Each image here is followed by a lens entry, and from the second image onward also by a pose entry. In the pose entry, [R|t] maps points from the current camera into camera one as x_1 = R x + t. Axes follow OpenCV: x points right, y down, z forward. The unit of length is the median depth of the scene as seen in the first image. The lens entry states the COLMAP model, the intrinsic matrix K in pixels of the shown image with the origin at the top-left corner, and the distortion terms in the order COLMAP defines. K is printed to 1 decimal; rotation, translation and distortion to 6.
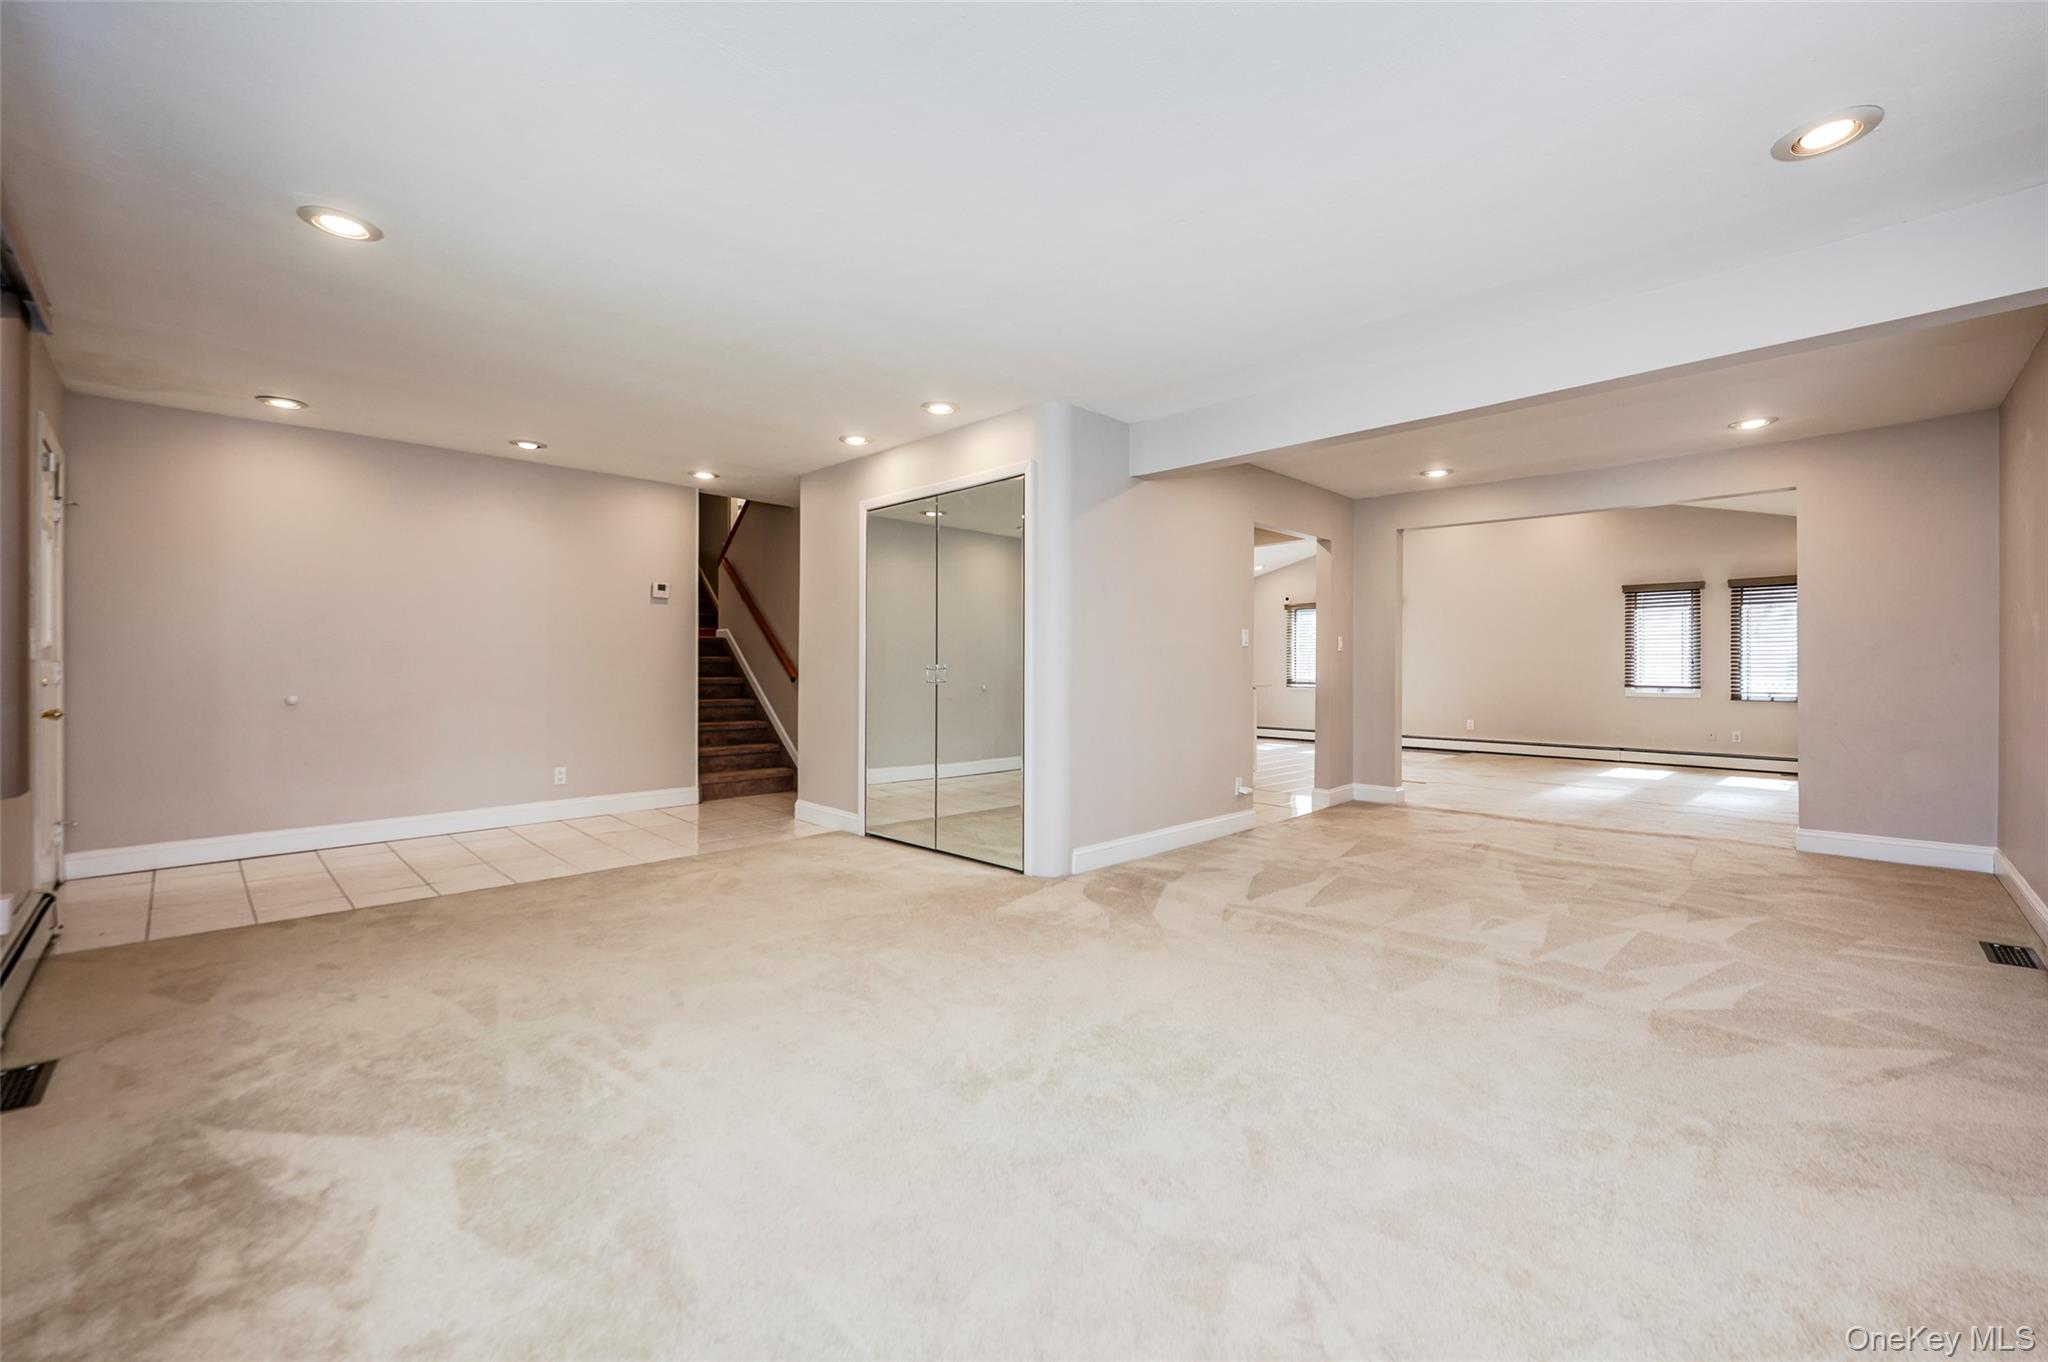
lens RADIAL K [[816.6, 0, 1043.6], [0, 816.6, 672.5], [0, 0, 1]] dist [-0.000456, 0.000058]
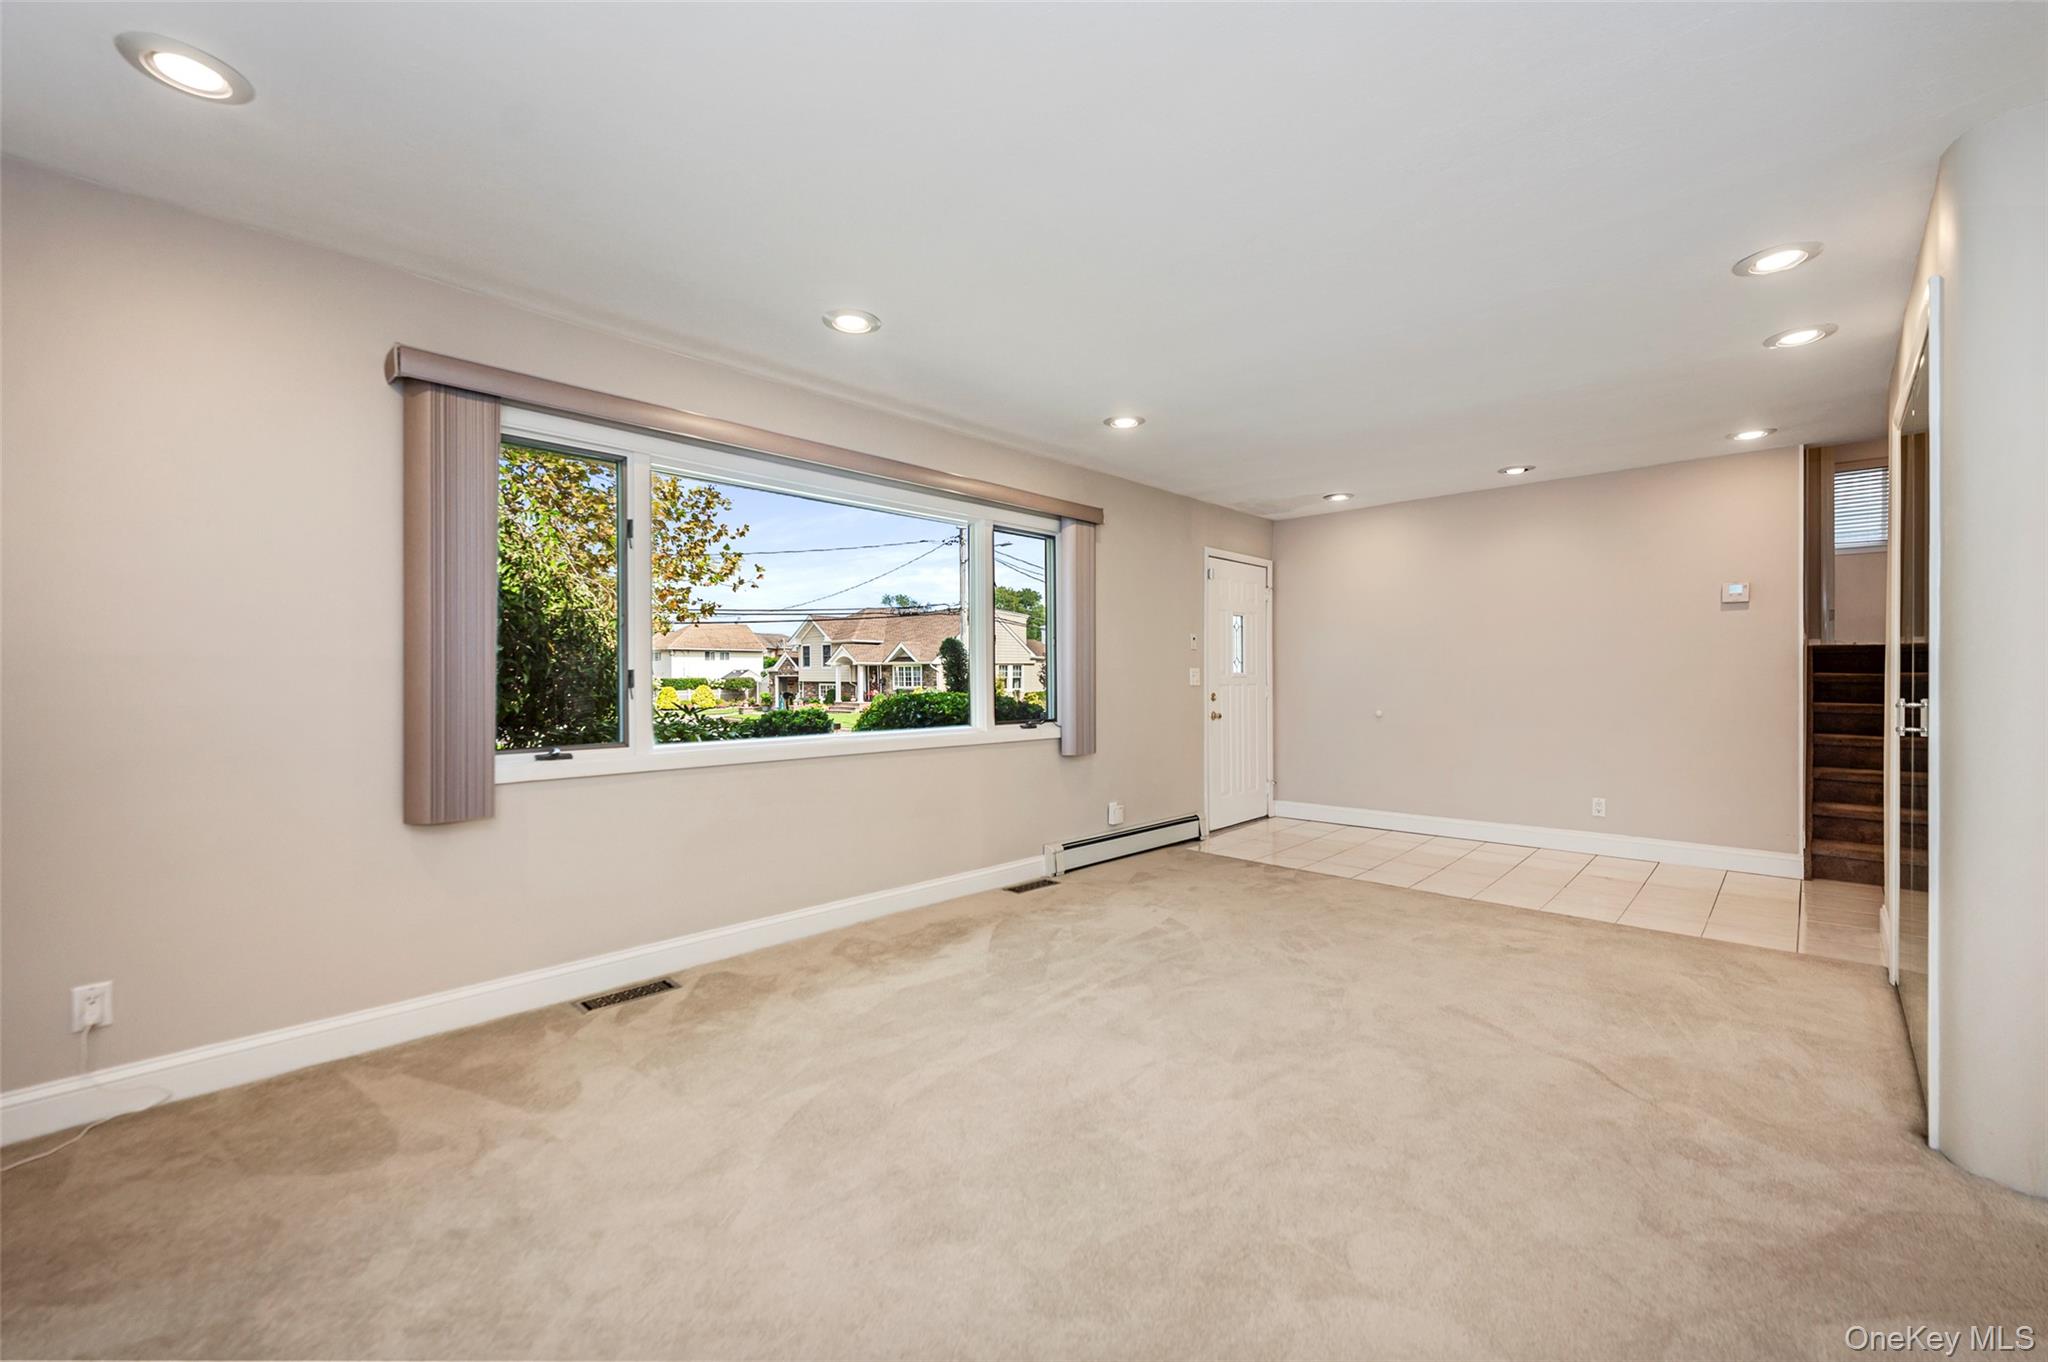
lens RADIAL K [[816.6, 0, 1016.0], [0, 816.6, 675.9], [0, 0, 1]] dist [-0.000456, 0.000058]
pose [[0.035203, -0.000212, -0.999380, 0.350811], [-0.009215, 0.999957, -0.000536, -0.017227], [0.999338, 0.009228, 0.035199, 0.346564]]
